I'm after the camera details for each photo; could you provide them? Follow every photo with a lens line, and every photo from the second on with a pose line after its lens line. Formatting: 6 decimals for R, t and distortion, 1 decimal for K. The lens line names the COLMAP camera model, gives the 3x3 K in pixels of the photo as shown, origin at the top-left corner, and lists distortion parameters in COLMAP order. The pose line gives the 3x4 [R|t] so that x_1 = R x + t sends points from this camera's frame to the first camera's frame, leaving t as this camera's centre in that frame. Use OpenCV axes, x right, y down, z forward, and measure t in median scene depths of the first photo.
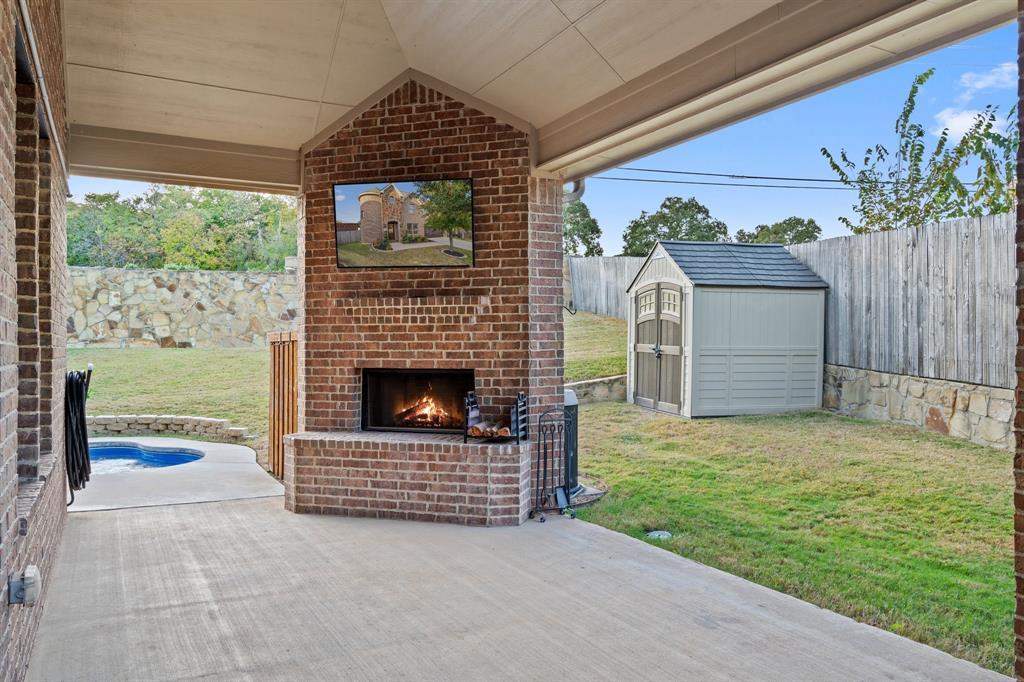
lens RADIAL K [[748.5, 0, 512.4], [0, 748.5, 341.3], [0, 0, 1]] dist [0.013529, 0.000086]
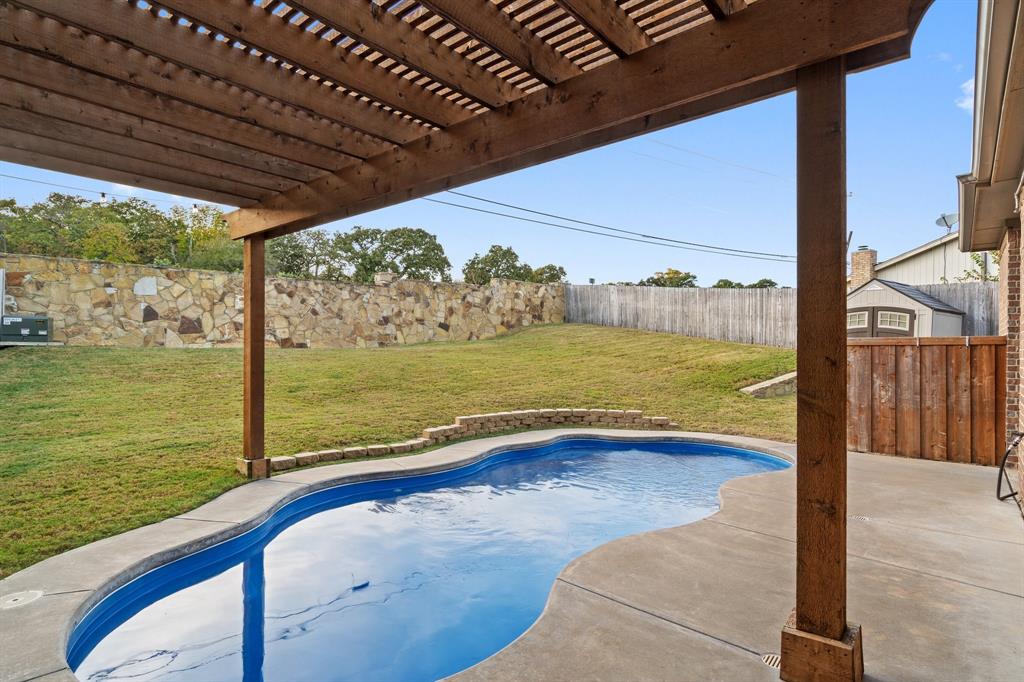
lens RADIAL K [[525.2, 0, 511.8], [0, 525.2, 344.6], [0, 0, 1]] dist [0.004476, 0.000323]
pose [[0.928148, 0.008275, 0.372120, -0.437564], [-0.008187, 0.999965, -0.001815, 0.002067], [-0.372122, -0.001362, 0.928183, 0.155991]]
